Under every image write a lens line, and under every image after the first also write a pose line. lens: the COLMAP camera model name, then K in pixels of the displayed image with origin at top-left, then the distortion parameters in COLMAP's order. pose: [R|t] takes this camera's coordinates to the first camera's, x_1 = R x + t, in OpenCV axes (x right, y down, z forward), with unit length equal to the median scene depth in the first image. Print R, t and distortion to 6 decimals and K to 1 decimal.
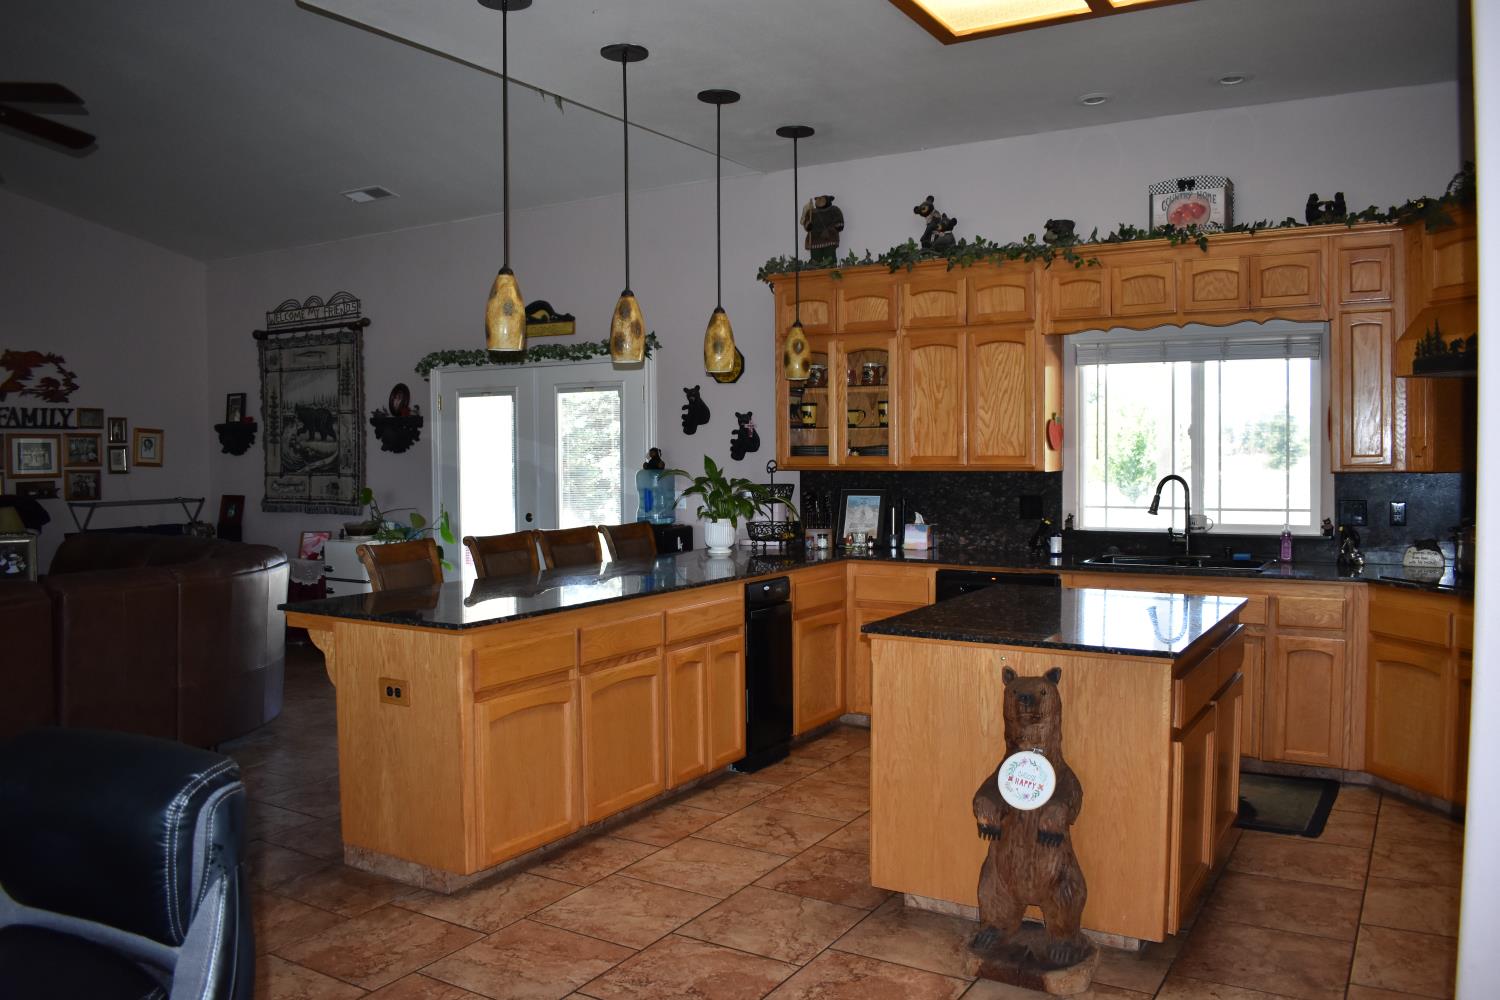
lens RADIAL K [[1162.2, 0, 746.4], [0, 1162.2, 498.9], [0, 0, 1]] dist [-0.089177, 0.006544]
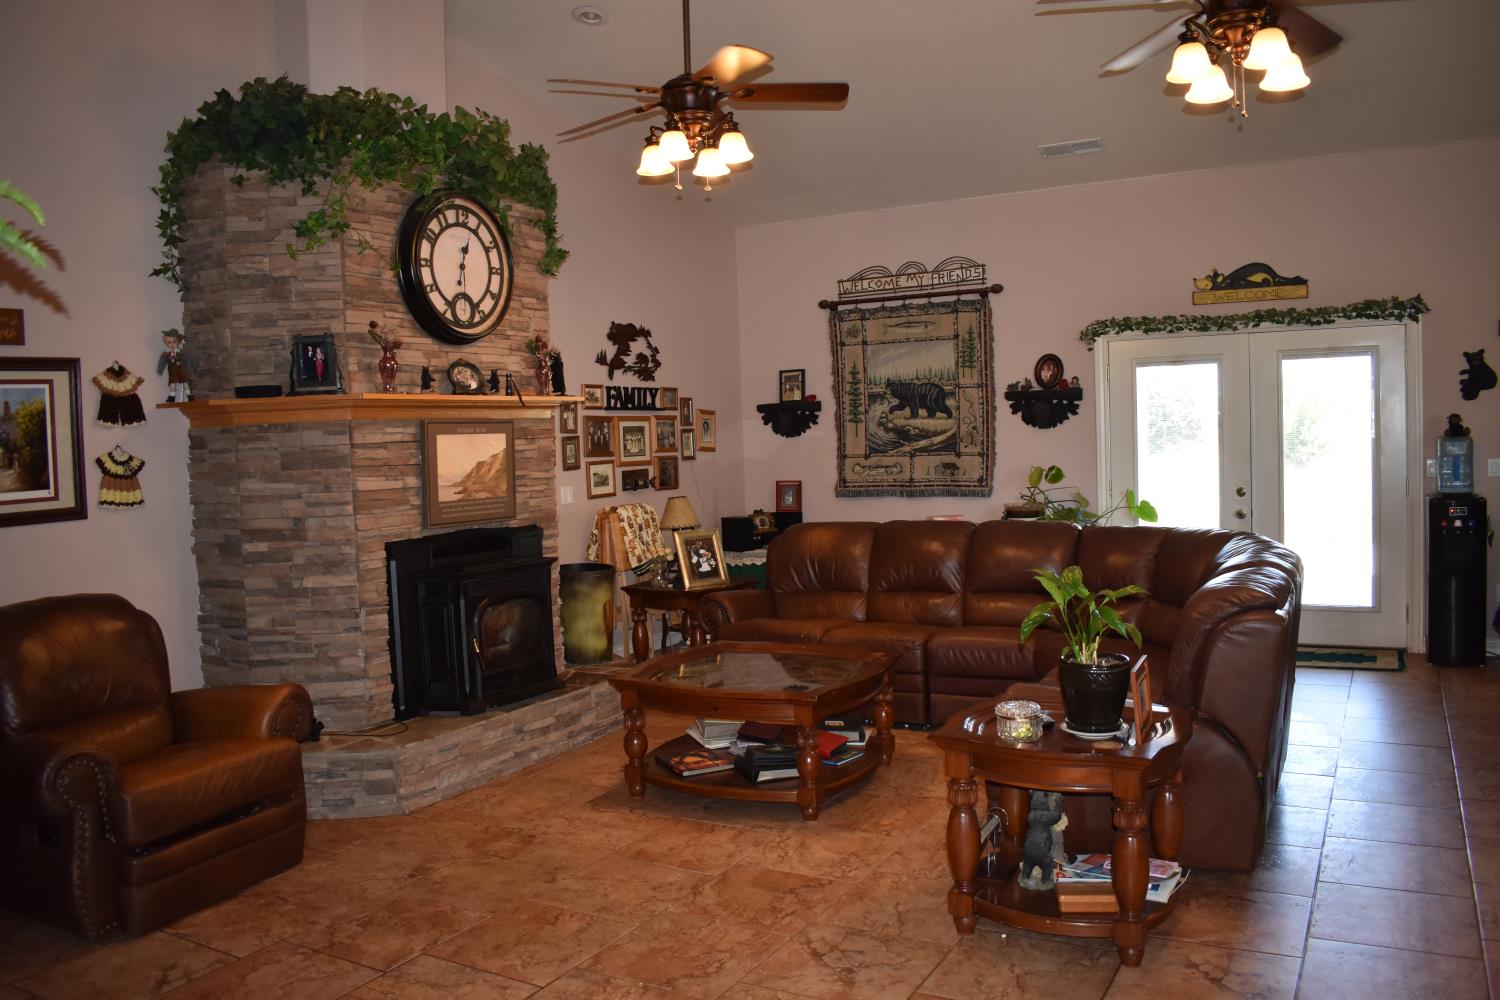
lens RADIAL K [[1162.2, 0, 746.4], [0, 1162.2, 498.9], [0, 0, 1]] dist [-0.089177, 0.006544]
pose [[0.999057, -0.028269, 0.032944, -0.604037], [0.027874, 0.999535, 0.012401, -0.001264], [-0.033280, -0.011471, 0.999380, 0.076565]]
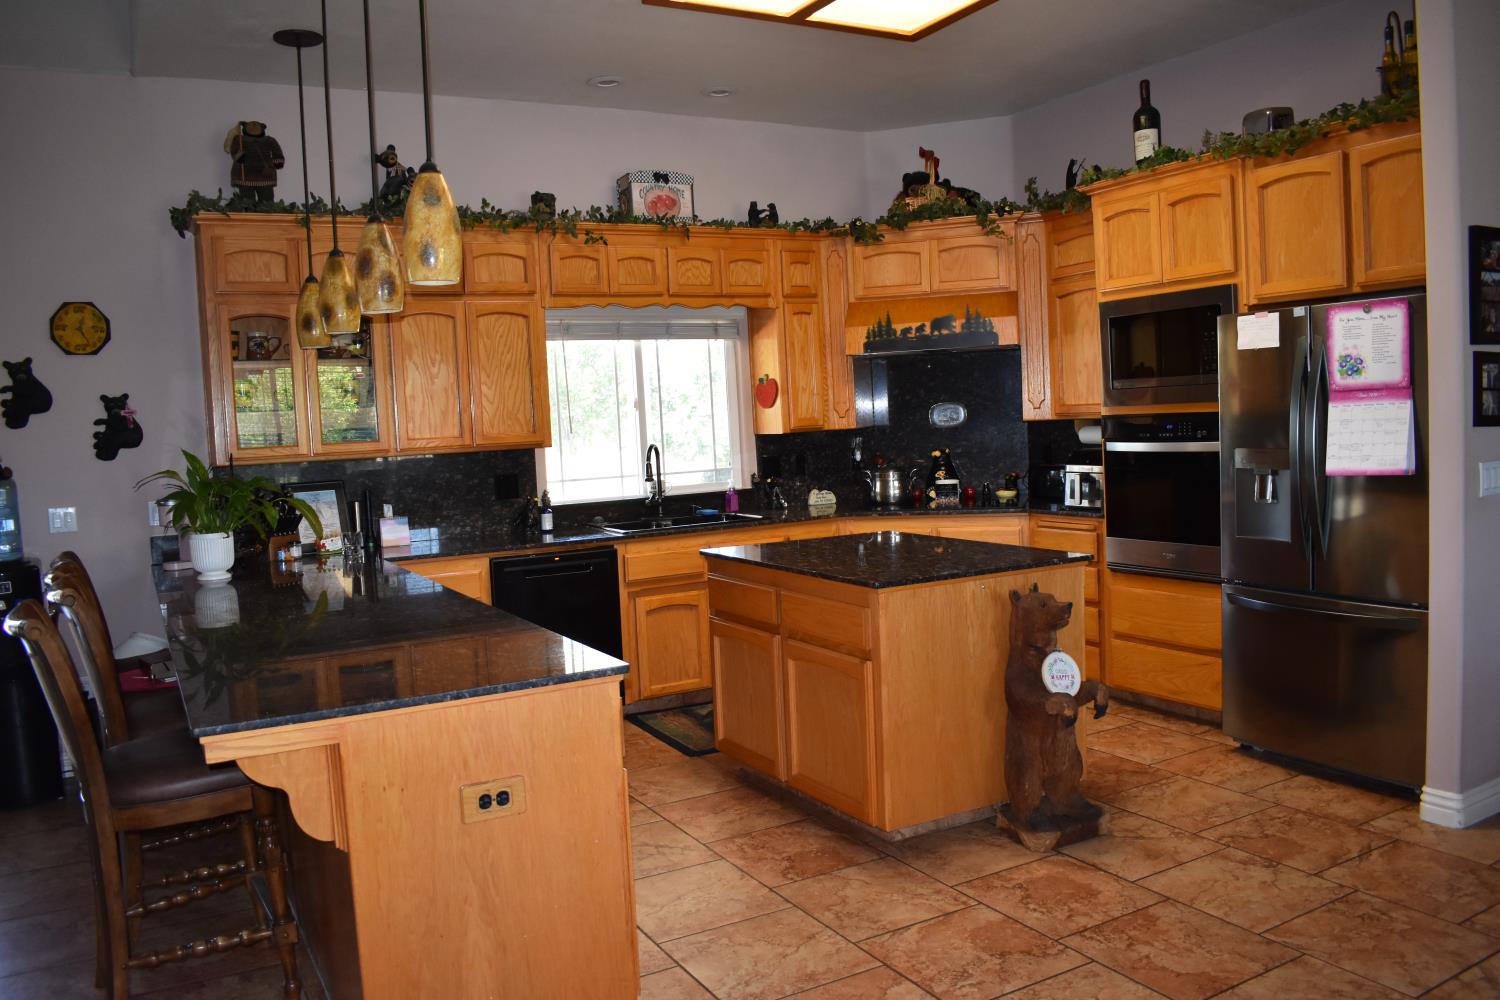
lens RADIAL K [[1162.2, 0, 746.4], [0, 1162.2, 498.9], [0, 0, 1]] dist [-0.089177, 0.006544]
pose [[0.495211, -0.079726, 0.865107, -0.366396], [0.079112, 0.995781, 0.046482, -0.008904], [-0.865163, 0.045422, 0.499429, 0.256225]]
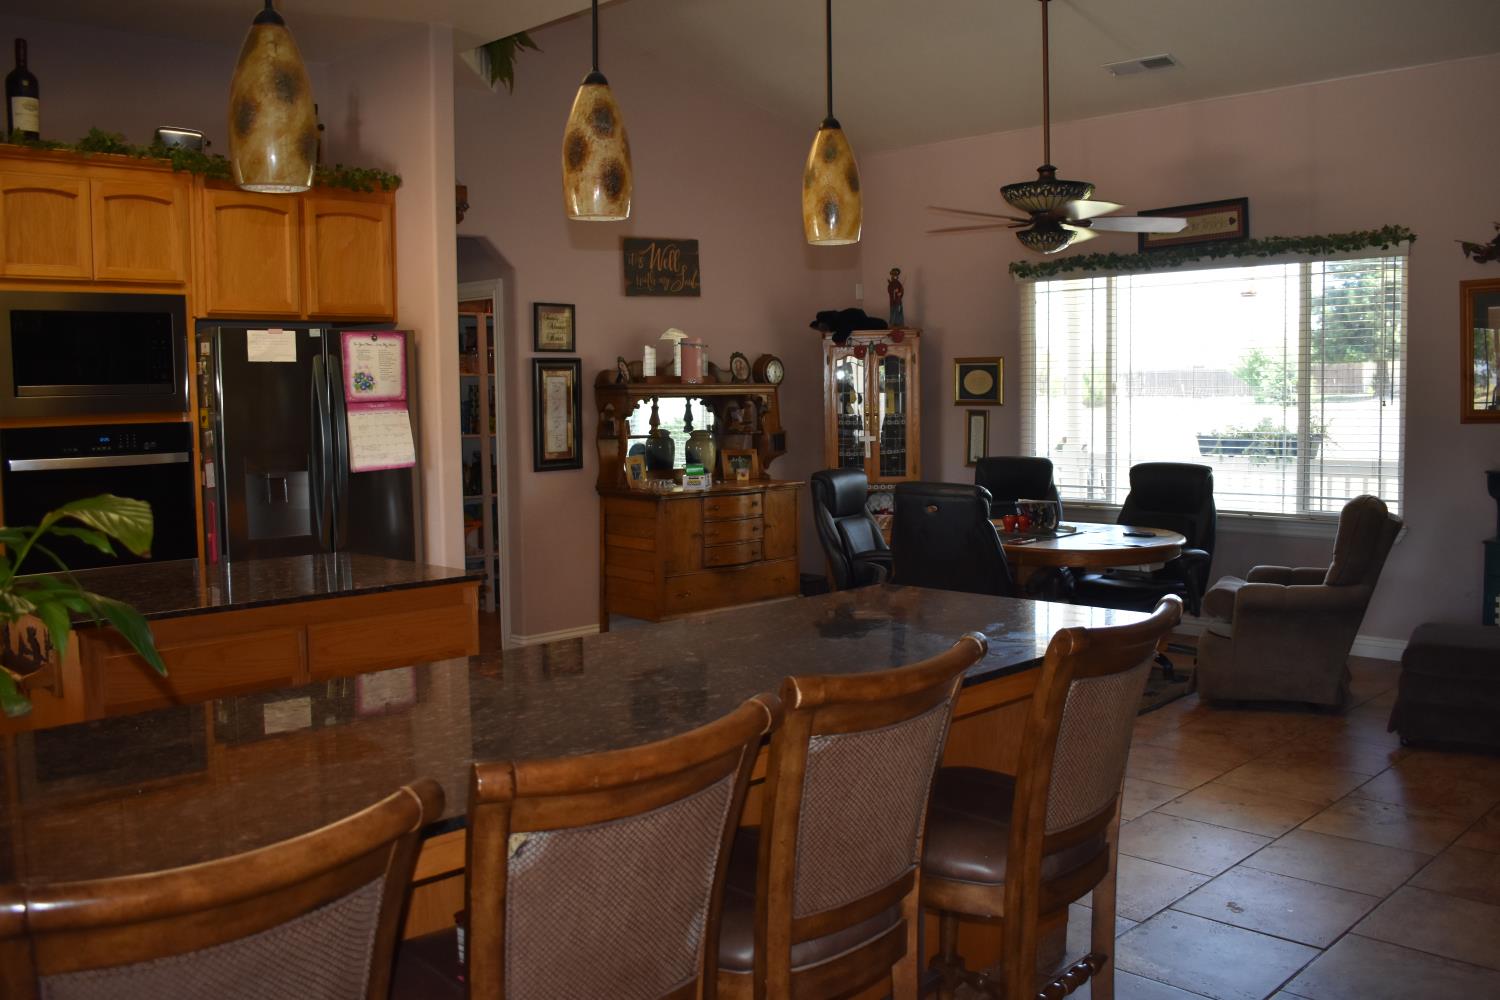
lens RADIAL K [[1309.8, 0, 749.5], [0, 1309.8, 494.3], [0, 0, 1]] dist [-0.085366, 0.001814]
pose [[-0.972964, -0.000003, 0.230958, -0.168508], [0.027846, 0.992704, 0.117319, -0.038604], [-0.229273, 0.120579, -0.965865, 0.895900]]
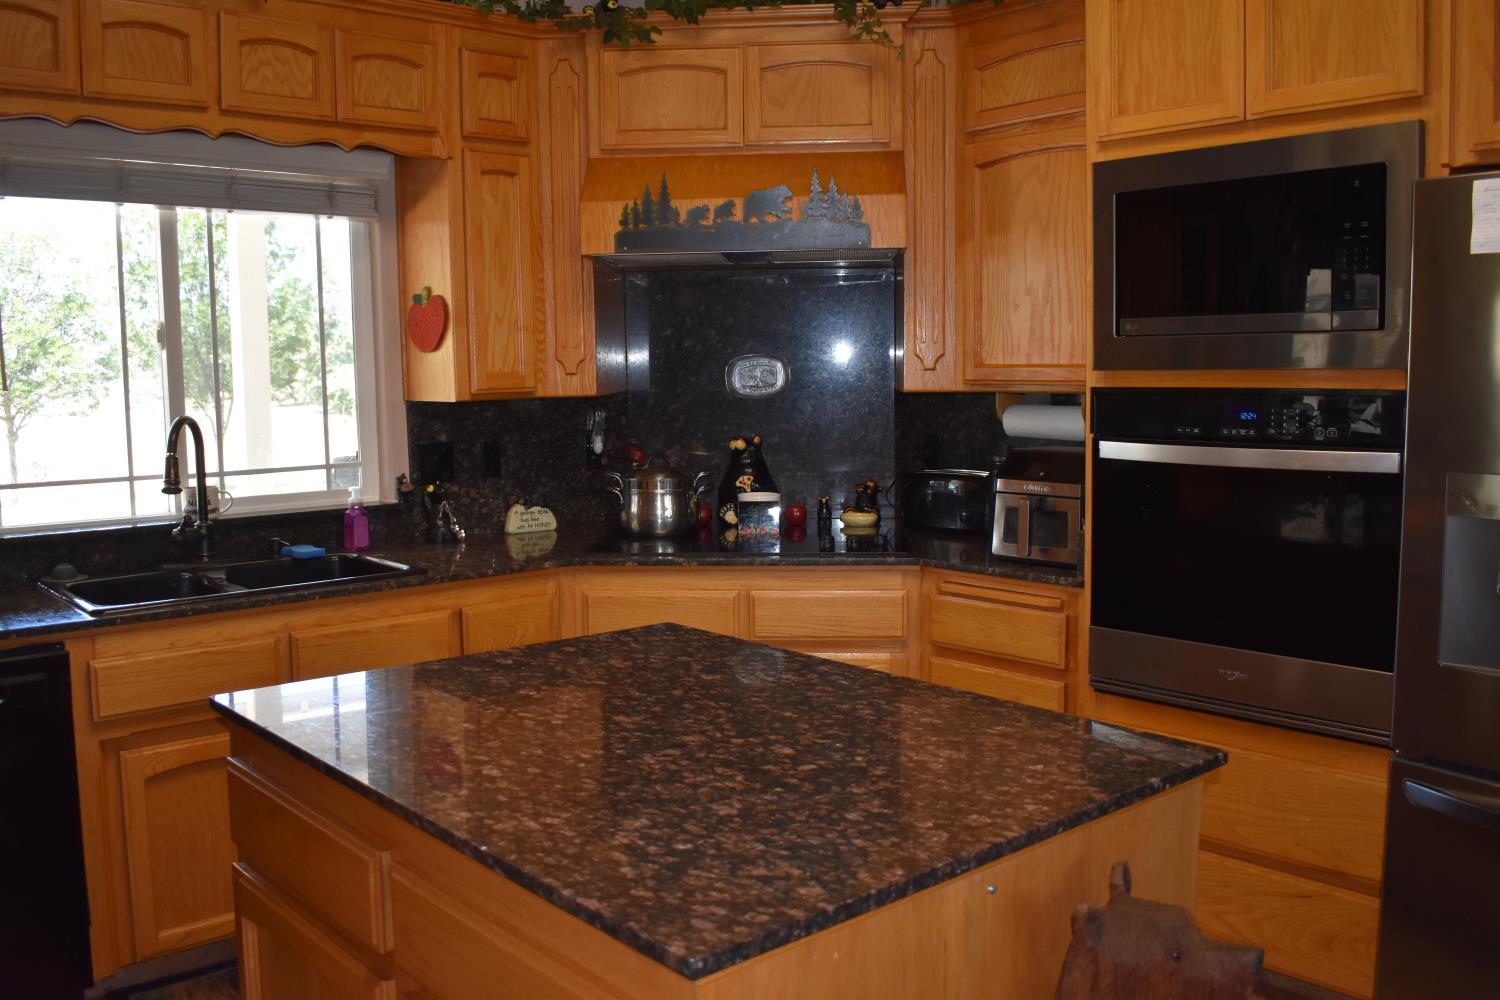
lens RADIAL K [[1309.8, 0, 749.5], [0, 1309.8, 494.3], [0, 0, 1]] dist [-0.085366, 0.001814]
pose [[0.294135, -0.089999, 0.951517, -0.083847], [0.047275, 0.995708, 0.079565, -0.013516], [-0.954594, 0.021580, 0.297127, 0.389360]]
